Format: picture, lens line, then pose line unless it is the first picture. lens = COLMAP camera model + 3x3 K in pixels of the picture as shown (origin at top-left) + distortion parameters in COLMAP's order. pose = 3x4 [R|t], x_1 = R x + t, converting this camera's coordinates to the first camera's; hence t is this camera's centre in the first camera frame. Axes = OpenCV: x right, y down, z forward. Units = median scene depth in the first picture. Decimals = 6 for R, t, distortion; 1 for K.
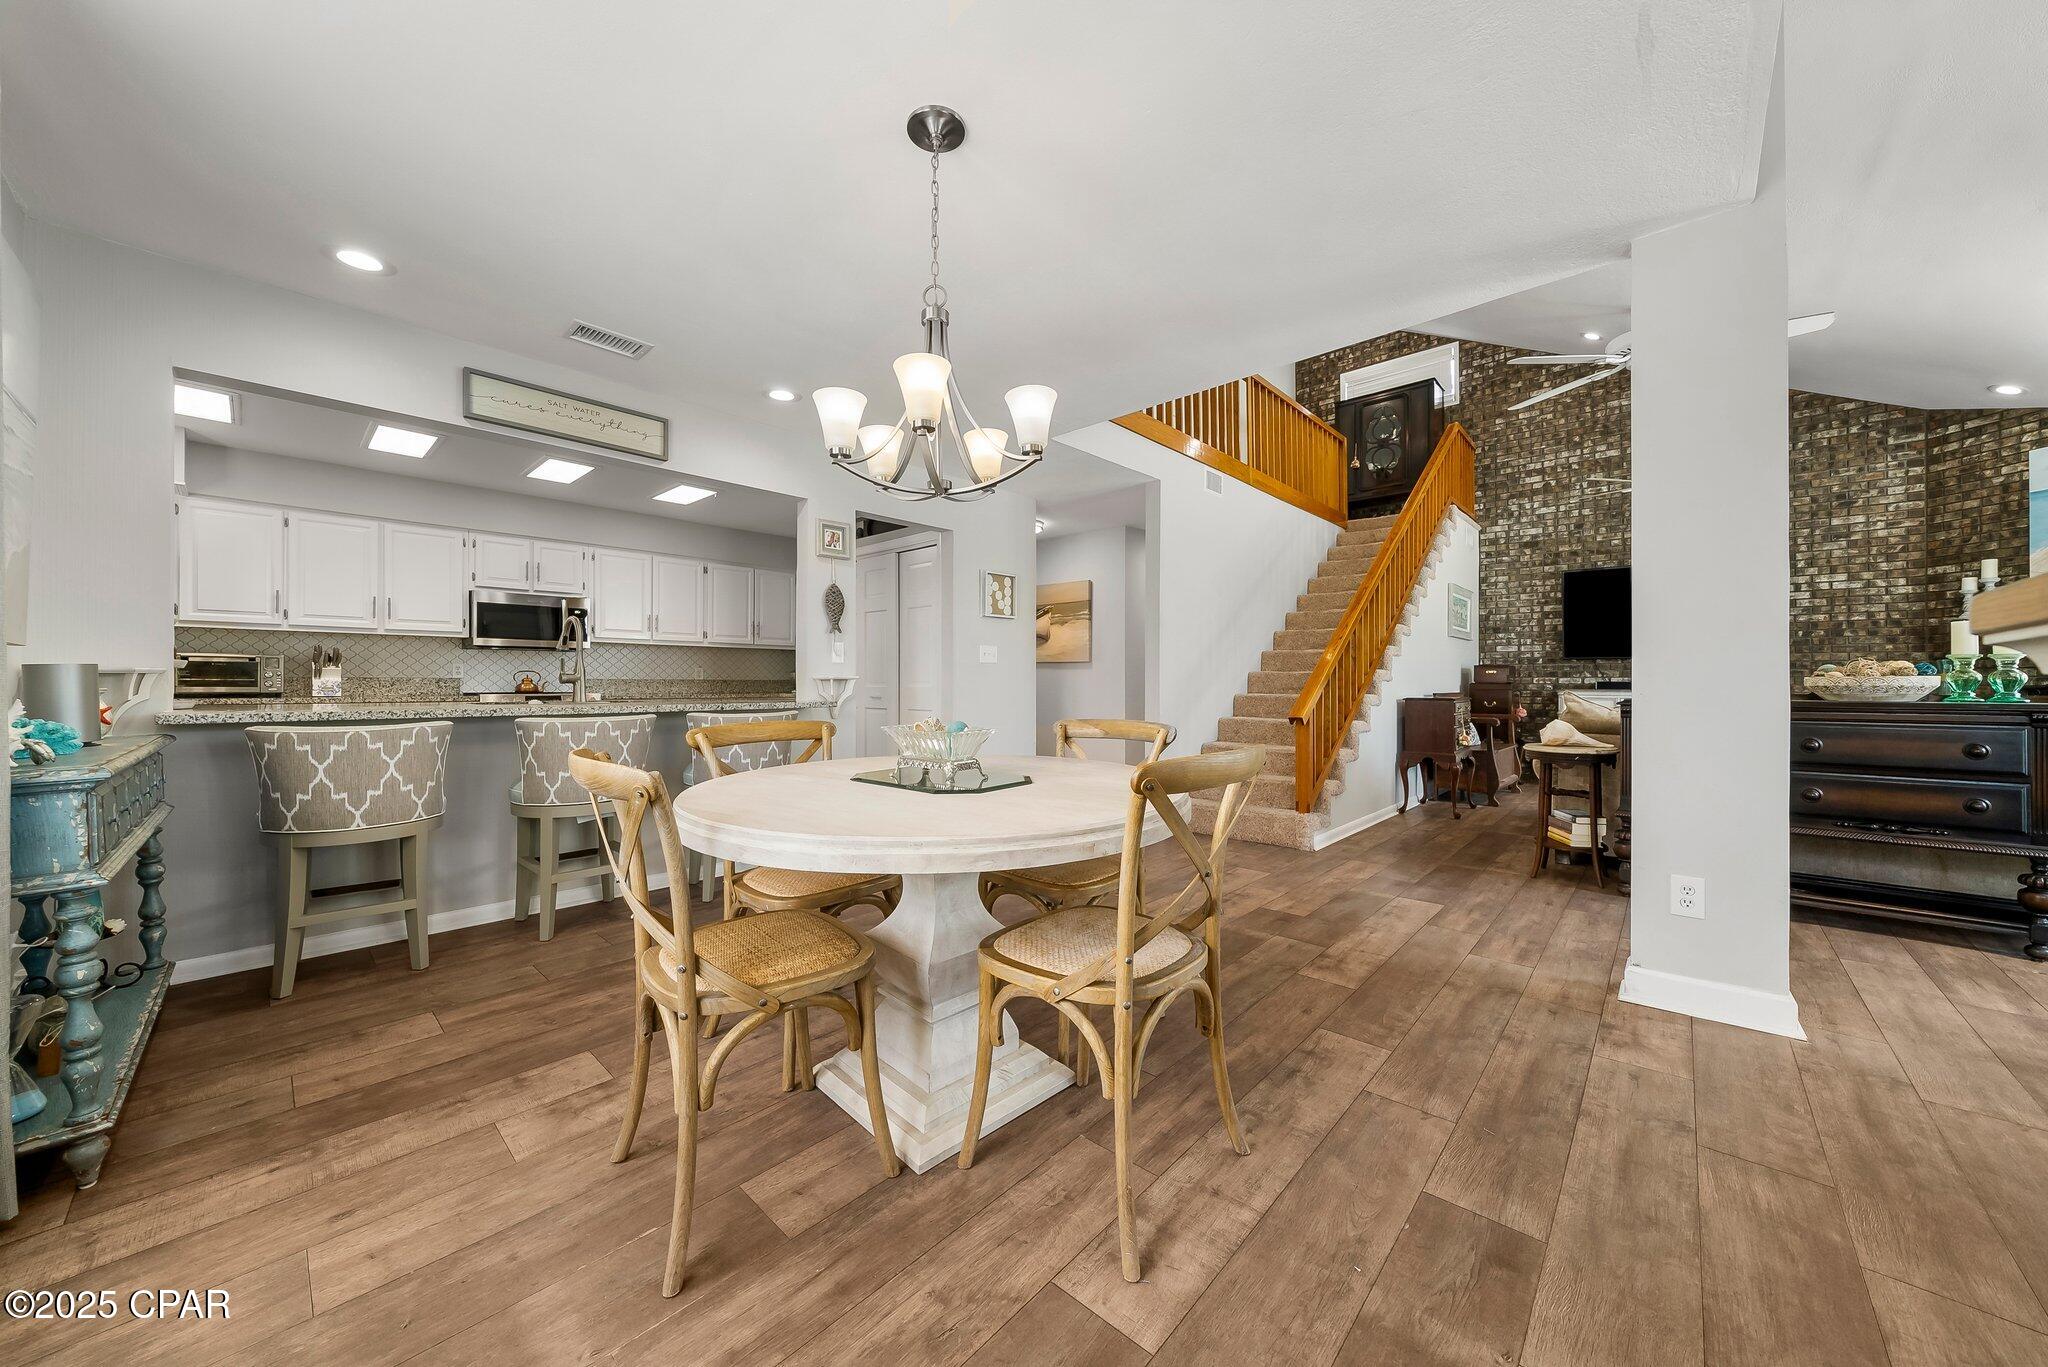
lens RADIAL K [[717.1, 0, 1023.0], [0, 717.1, 683.1], [0, 0, 1]] dist [-0.007169, 0.000591]
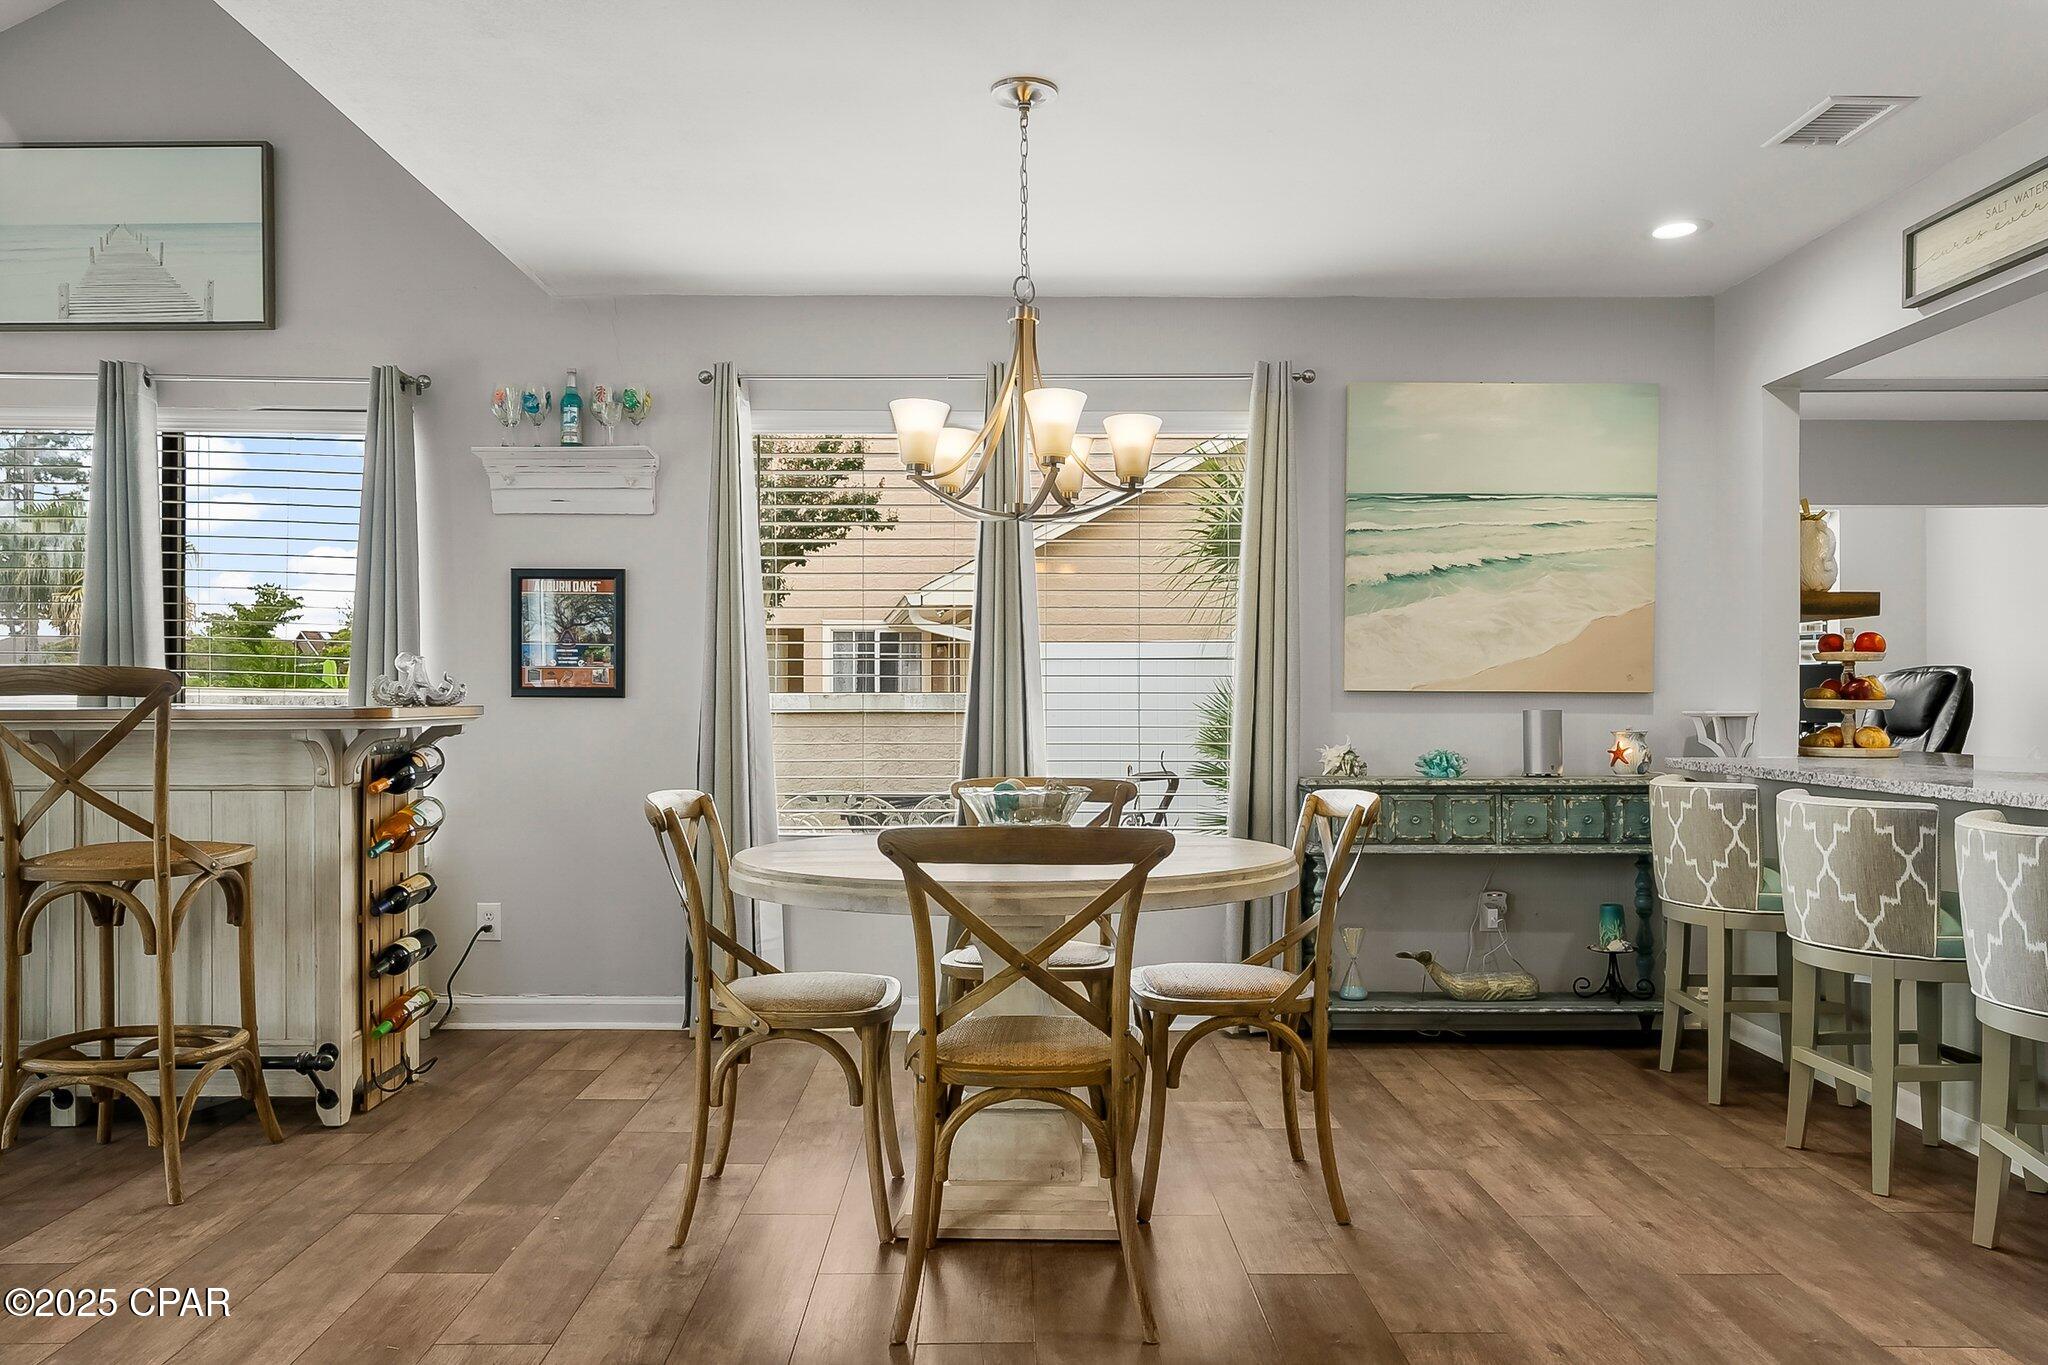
lens RADIAL K [[1467.2, 0, 1019.2], [0, 1467.2, 698.9], [0, 0, 1]] dist [0.000080, 0.000176]
pose [[-0.727161, -0.000623, -0.686466, 0.327021], [-0.002290, 0.999996, 0.001518, -0.014600], [0.686463, 0.002676, -0.727160, 0.680847]]
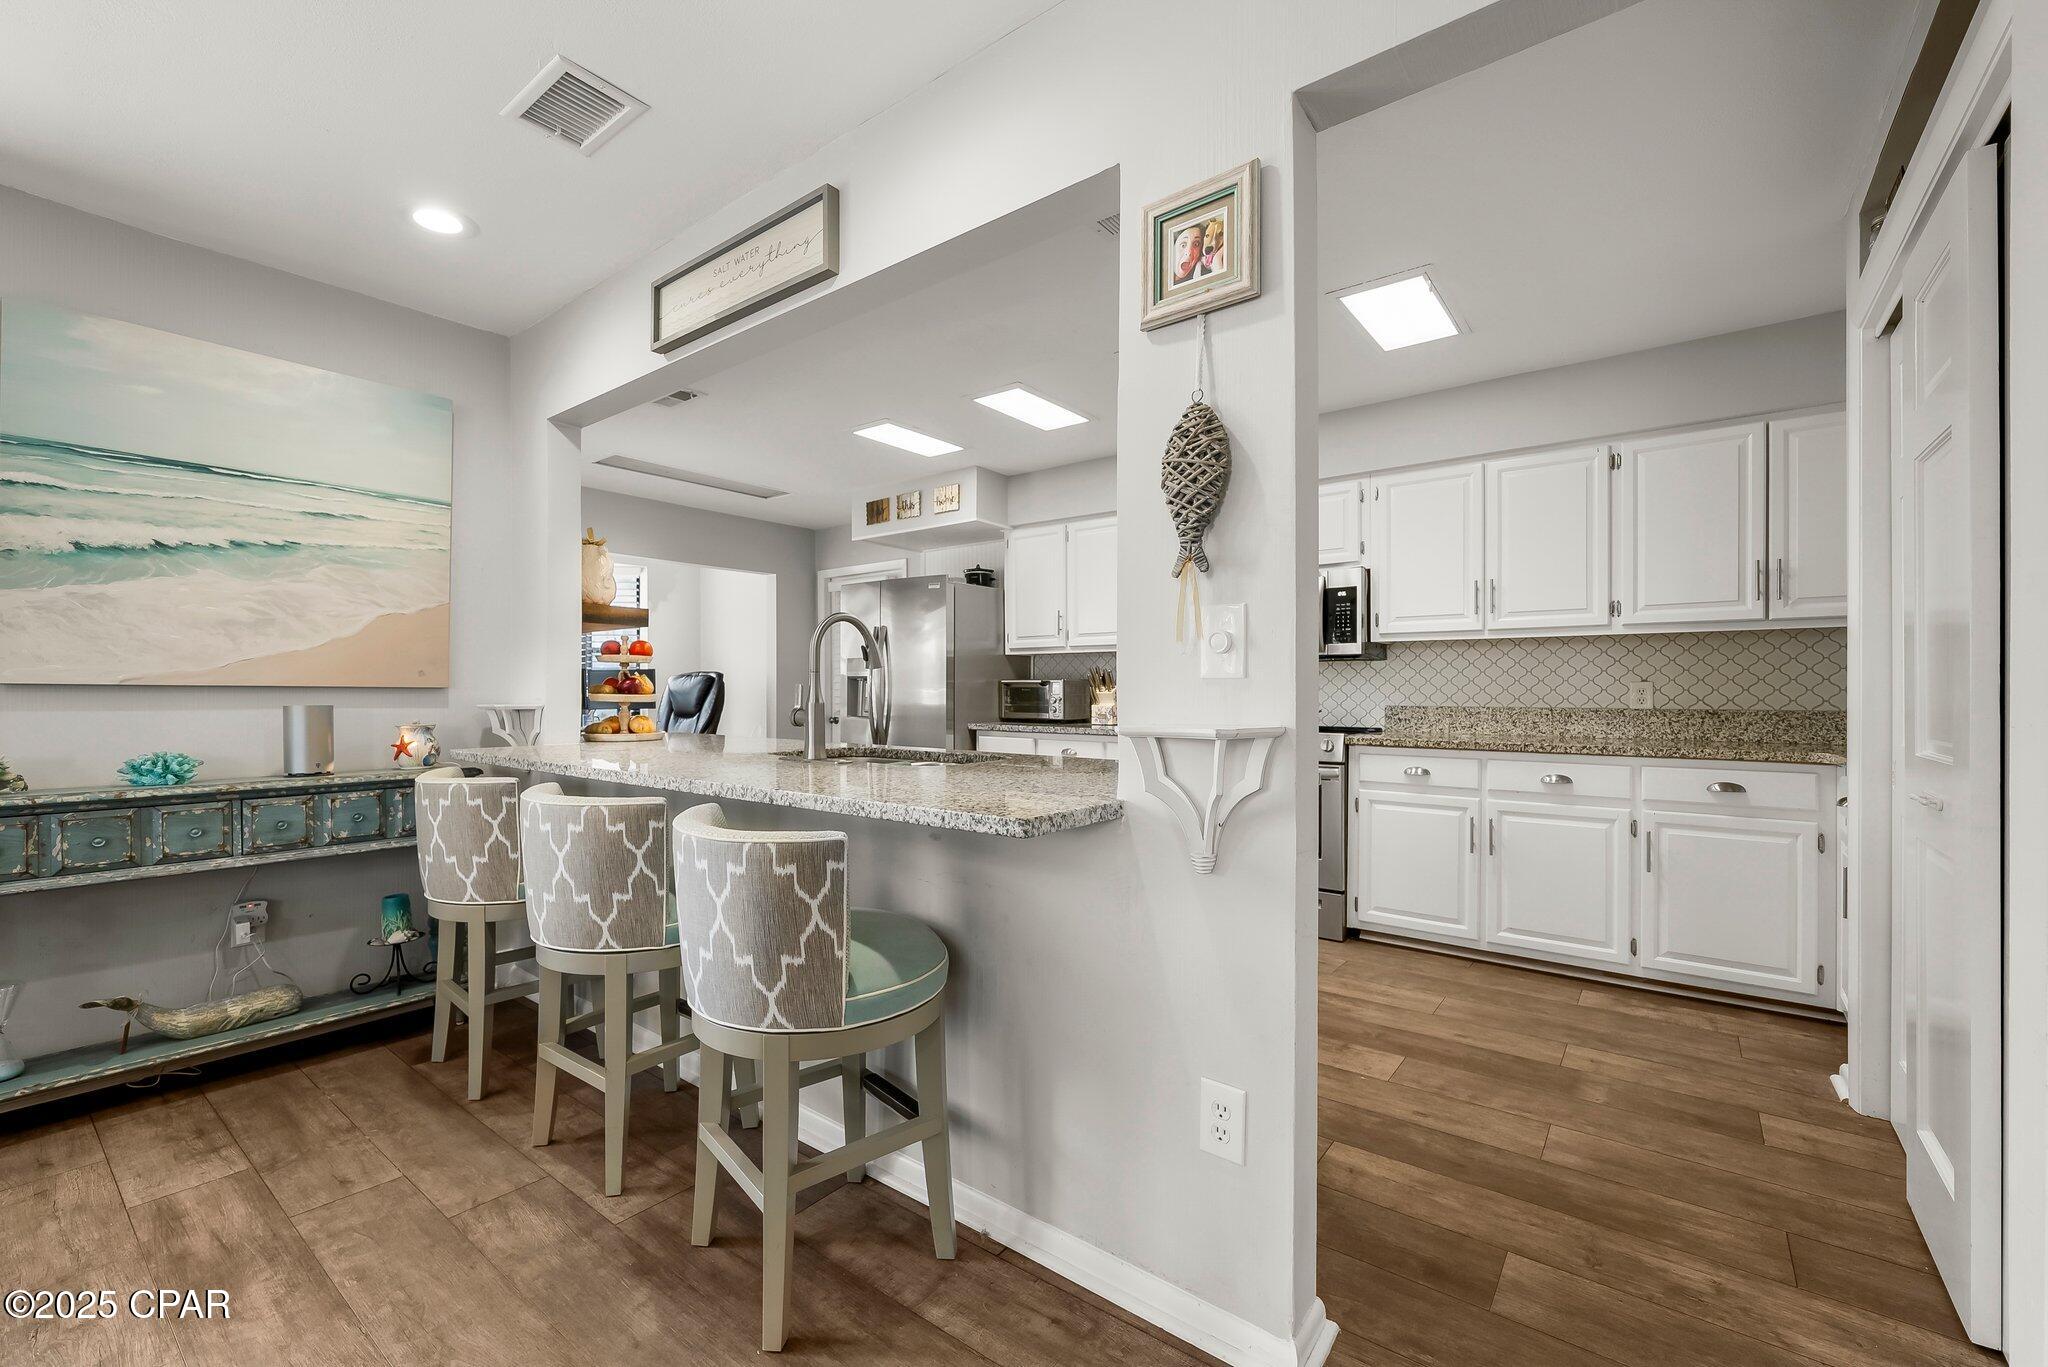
lens RADIAL K [[845.6, 0, 1021.2], [0, 845.6, 692.5], [0, 0, 1]] dist [-0.000829, 0.000549]
pose [[0.087776, -0.000065, -0.996140, 0.048000], [-0.002462, 0.999997, -0.000283, -0.015477], [0.996137, 0.002477, 0.087775, 0.627315]]
